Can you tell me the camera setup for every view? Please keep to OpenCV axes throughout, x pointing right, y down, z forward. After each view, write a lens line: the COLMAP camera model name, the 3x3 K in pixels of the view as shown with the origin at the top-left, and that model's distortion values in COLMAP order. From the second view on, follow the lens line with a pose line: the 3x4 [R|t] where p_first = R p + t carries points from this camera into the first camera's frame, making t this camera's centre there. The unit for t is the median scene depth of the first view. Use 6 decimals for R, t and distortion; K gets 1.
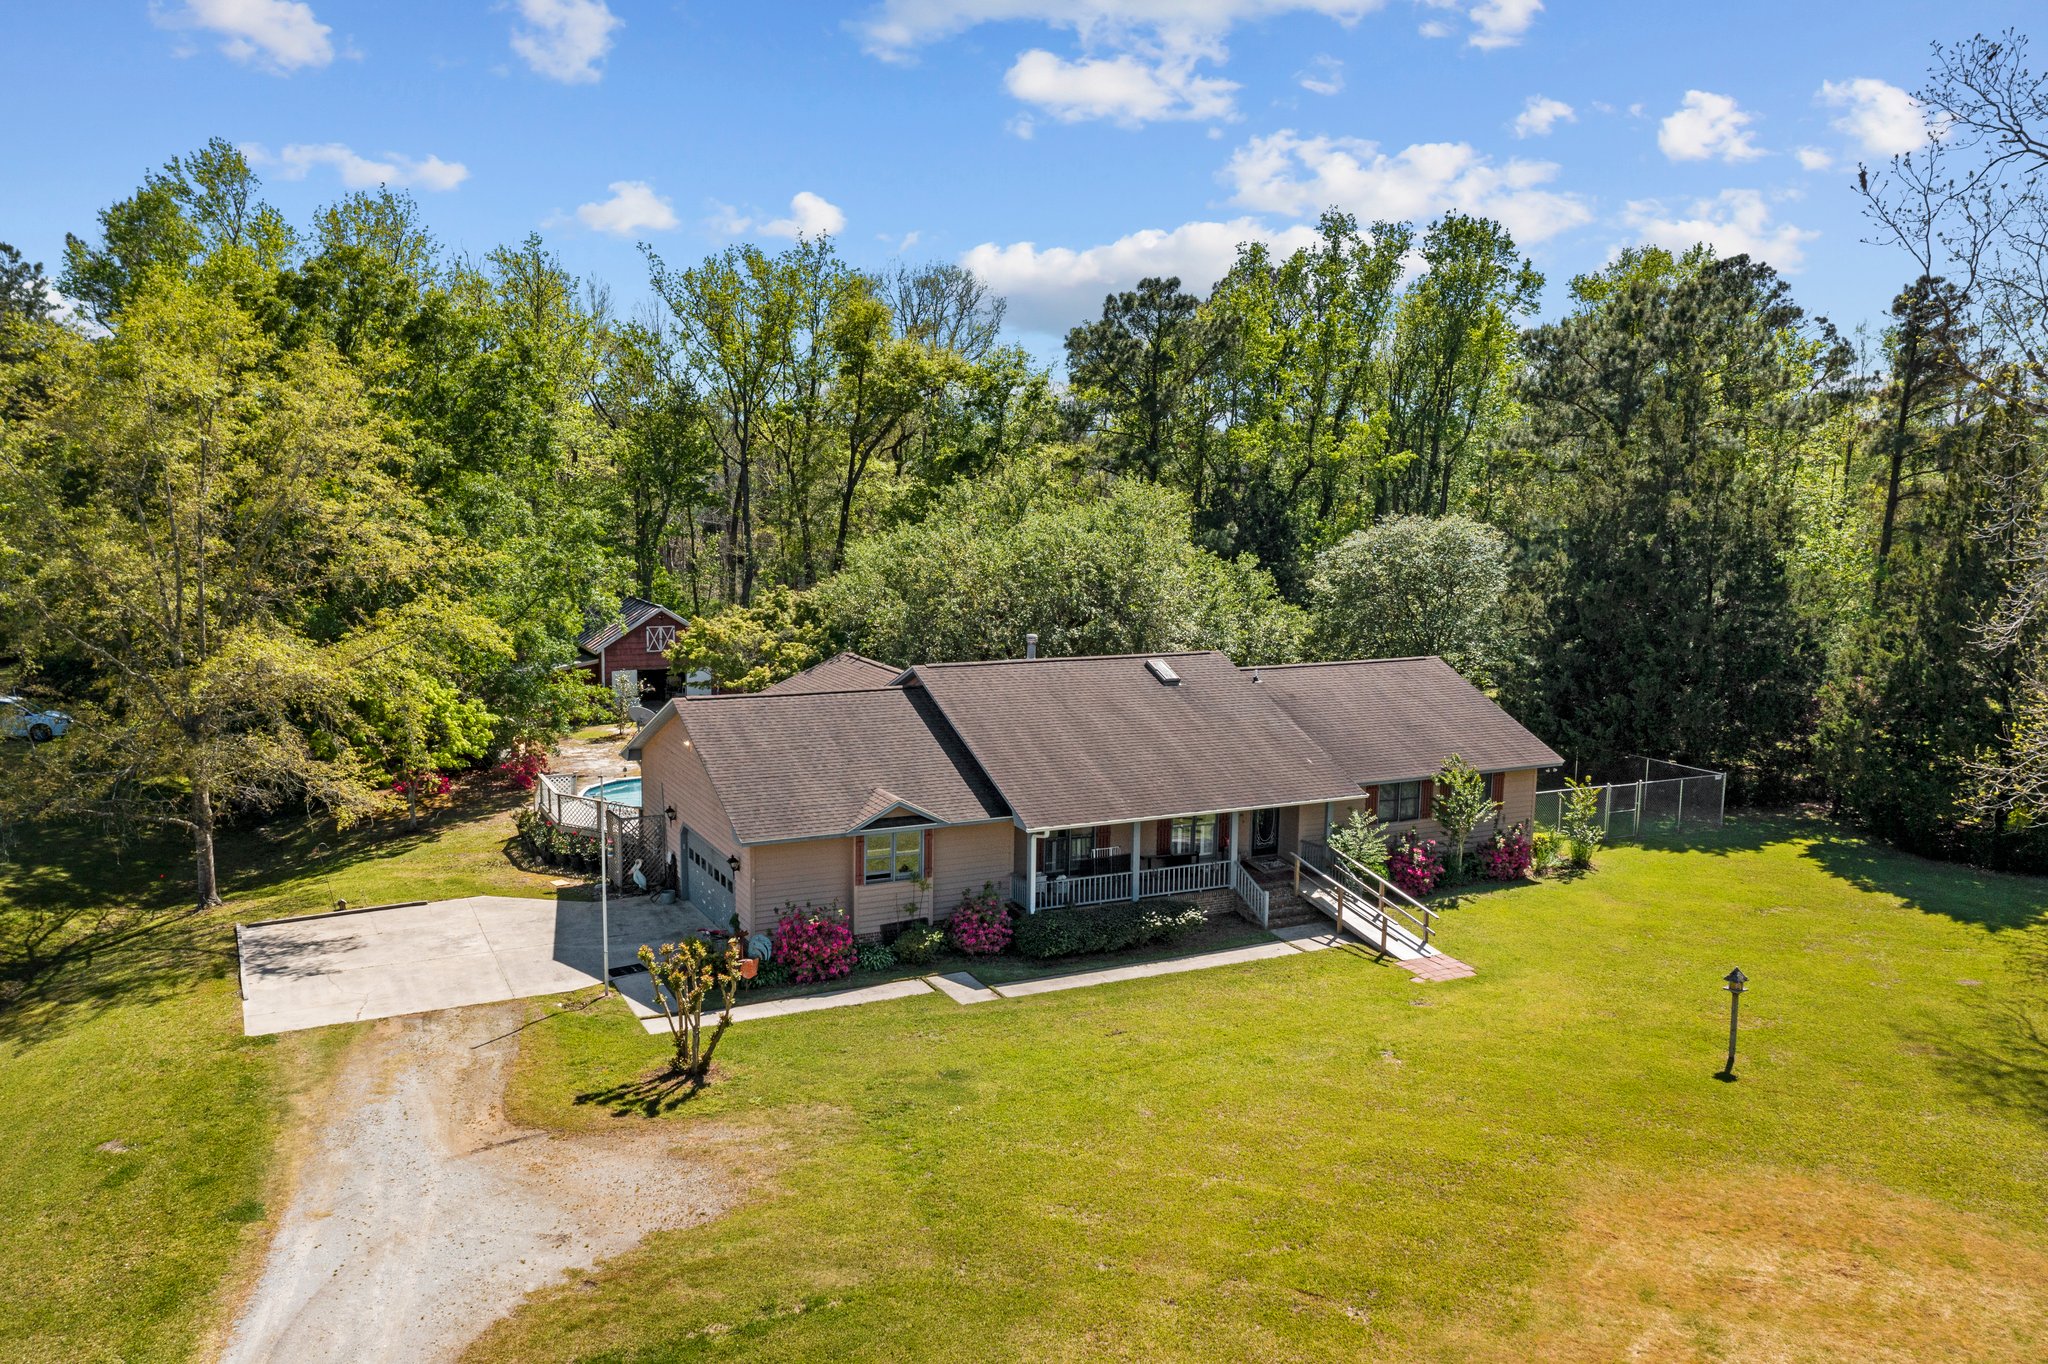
lens RADIAL K [[1674.1, 0, 1024.4], [0, 1674.1, 651.5], [0, 0, 1]] dist [-0.091524, 0.325342]
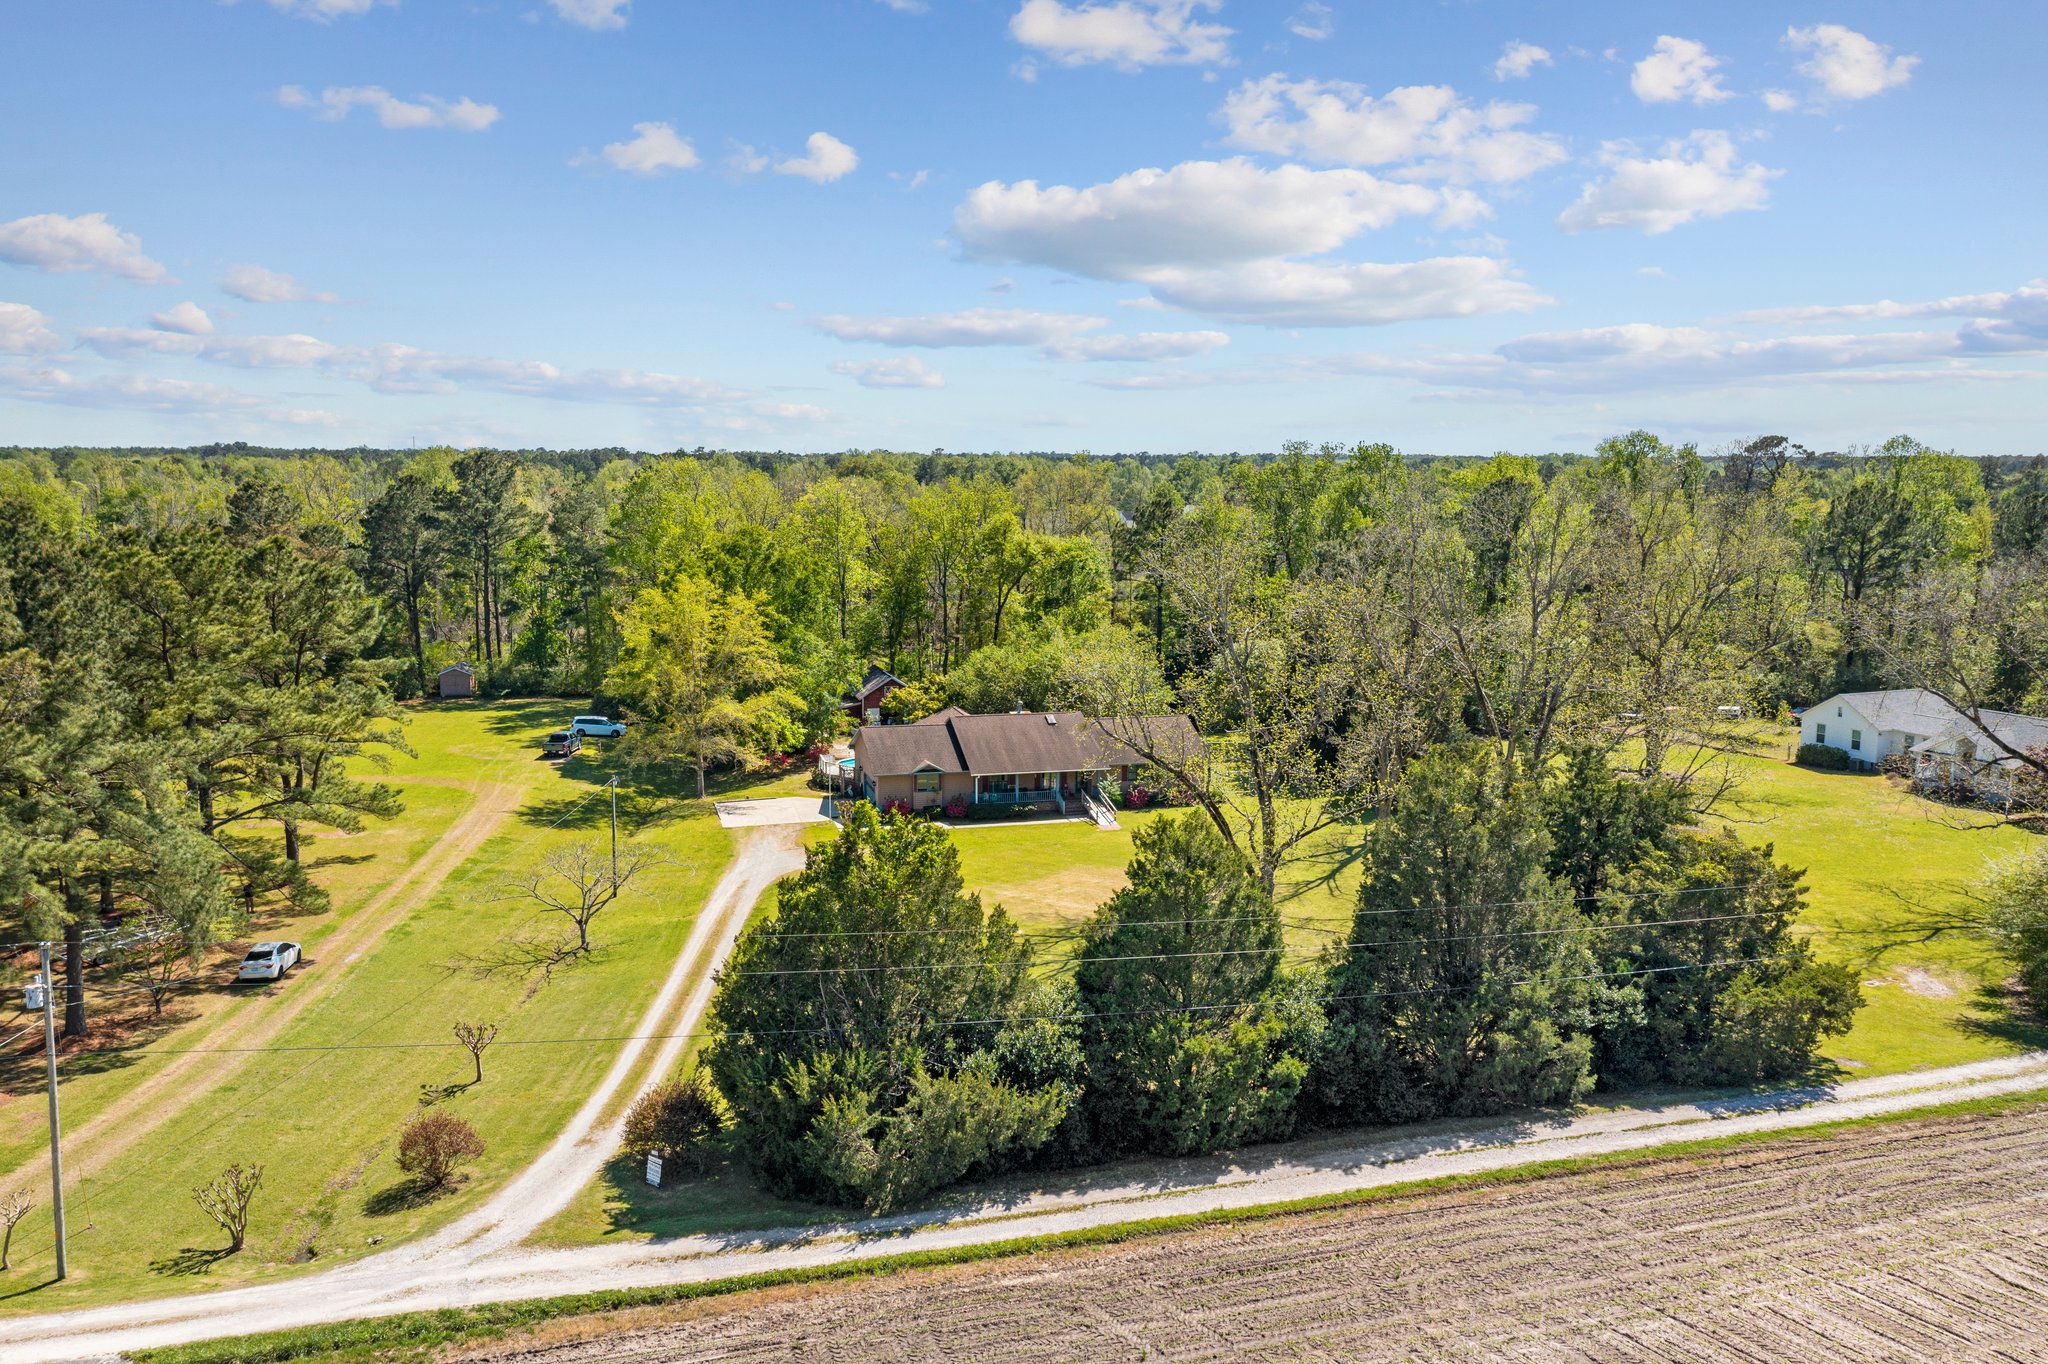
lens RADIAL K [[1635.9, 0, 1066.7], [0, 1635.9, 708.4], [0, 0, 1]] dist [0.004359, 0.007632]
pose [[0.984394, 0.020320, -0.174803, 0.484148], [-0.015523, 0.999466, 0.028766, -0.069827], [0.175294, -0.025604, 0.984183, -1.310610]]
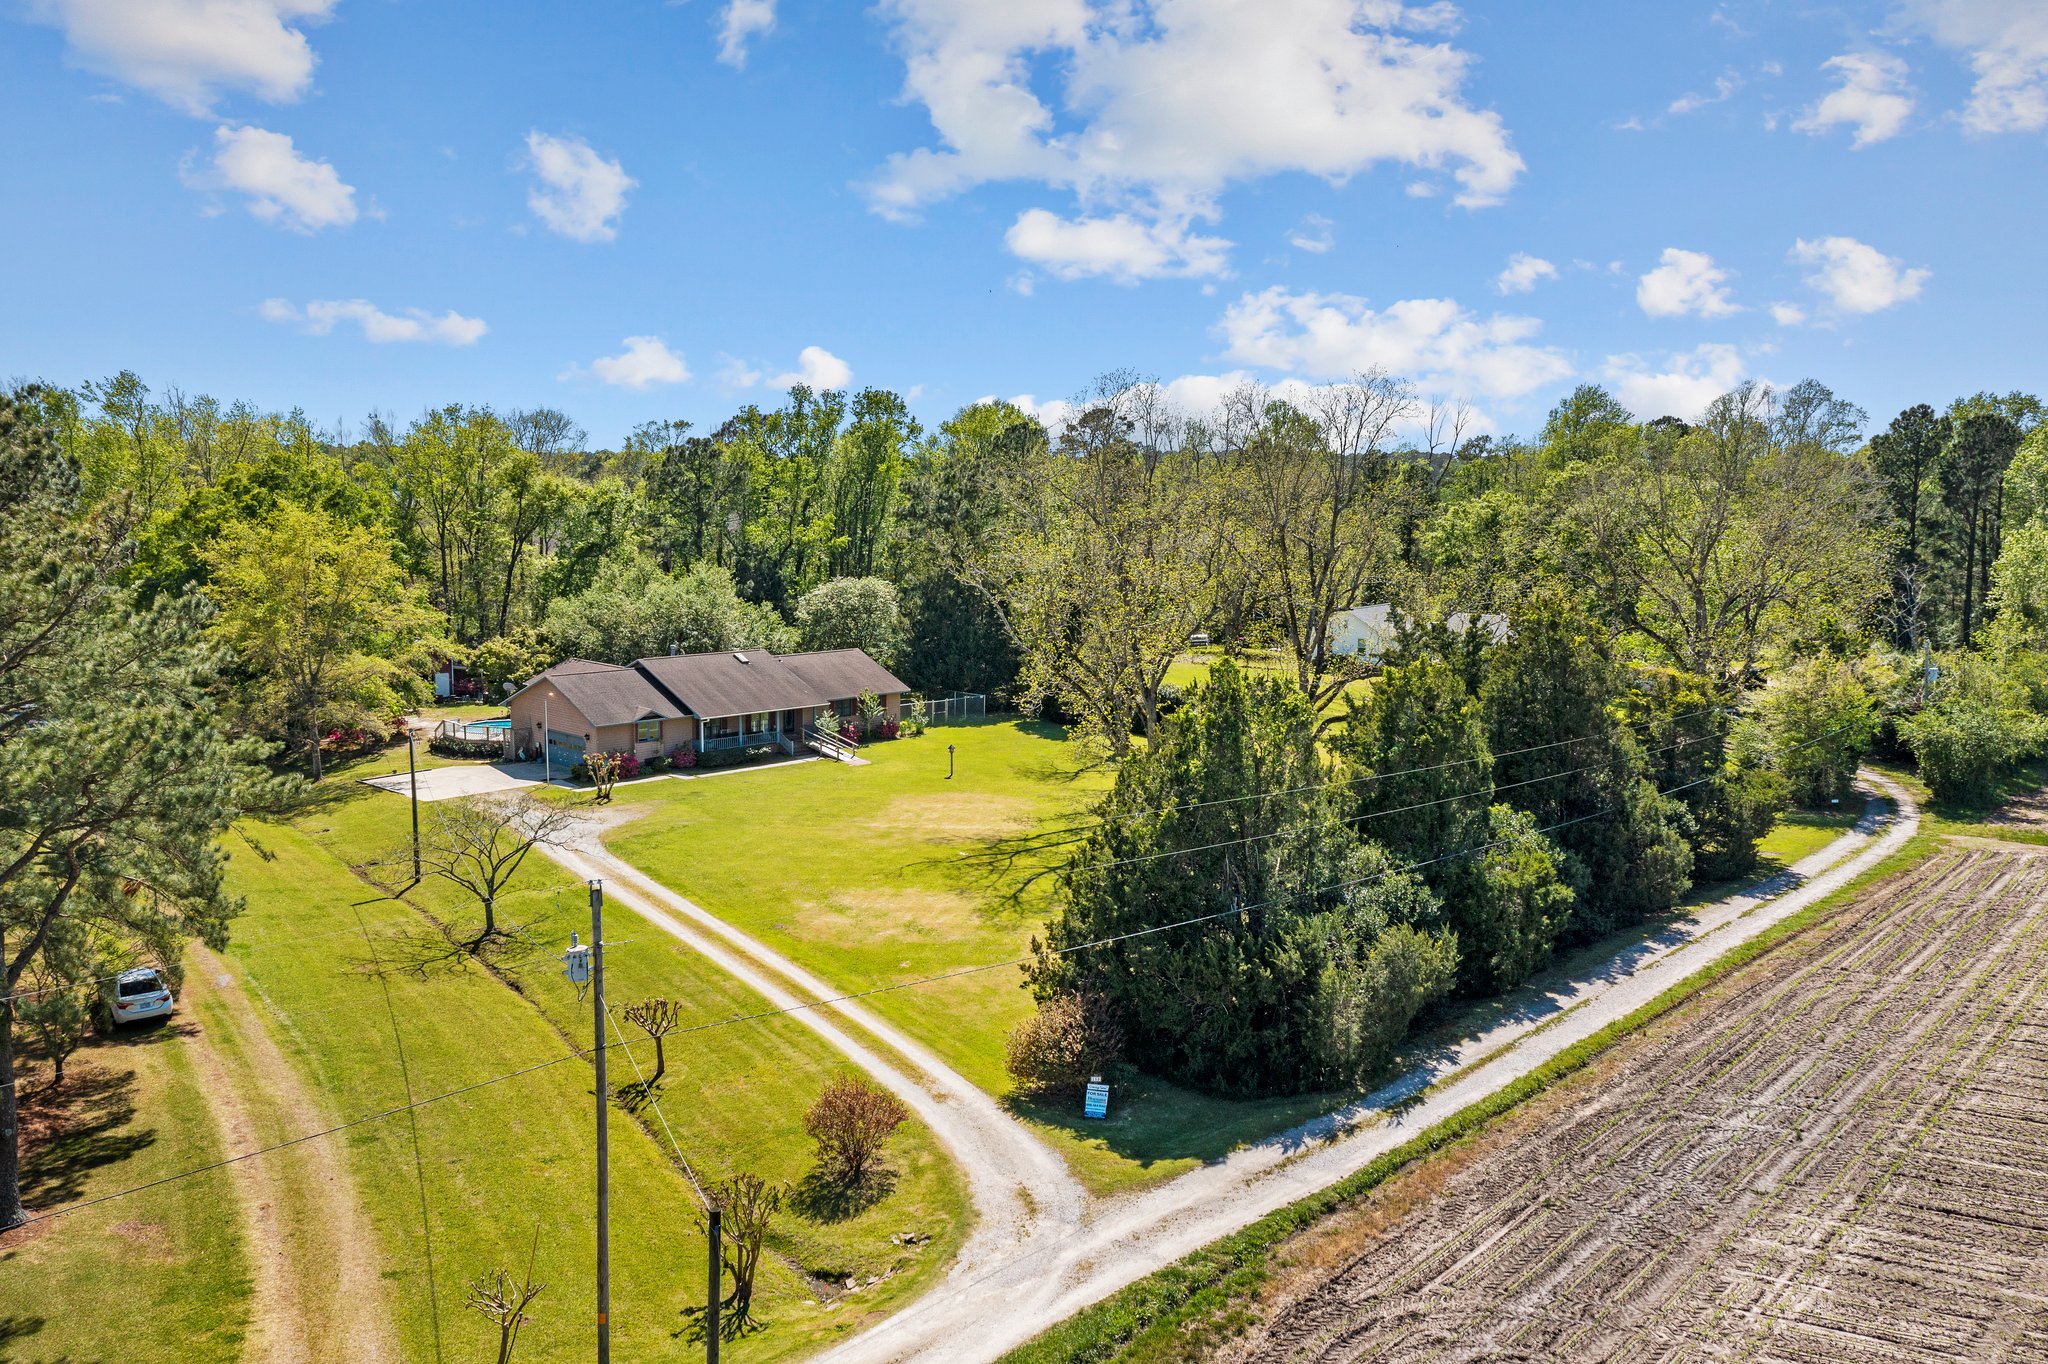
lens RADIAL K [[1627.1, 0, 1087.1], [0, 1627.1, 639.9], [0, 0, 1]] dist [-0.002216, 0.002409]
pose [[0.935160, -0.036004, 0.352390, -0.235938], [0.040330, 0.999174, -0.004938, 0.014896], [-0.351921, 0.018829, 0.935840, -1.157079]]
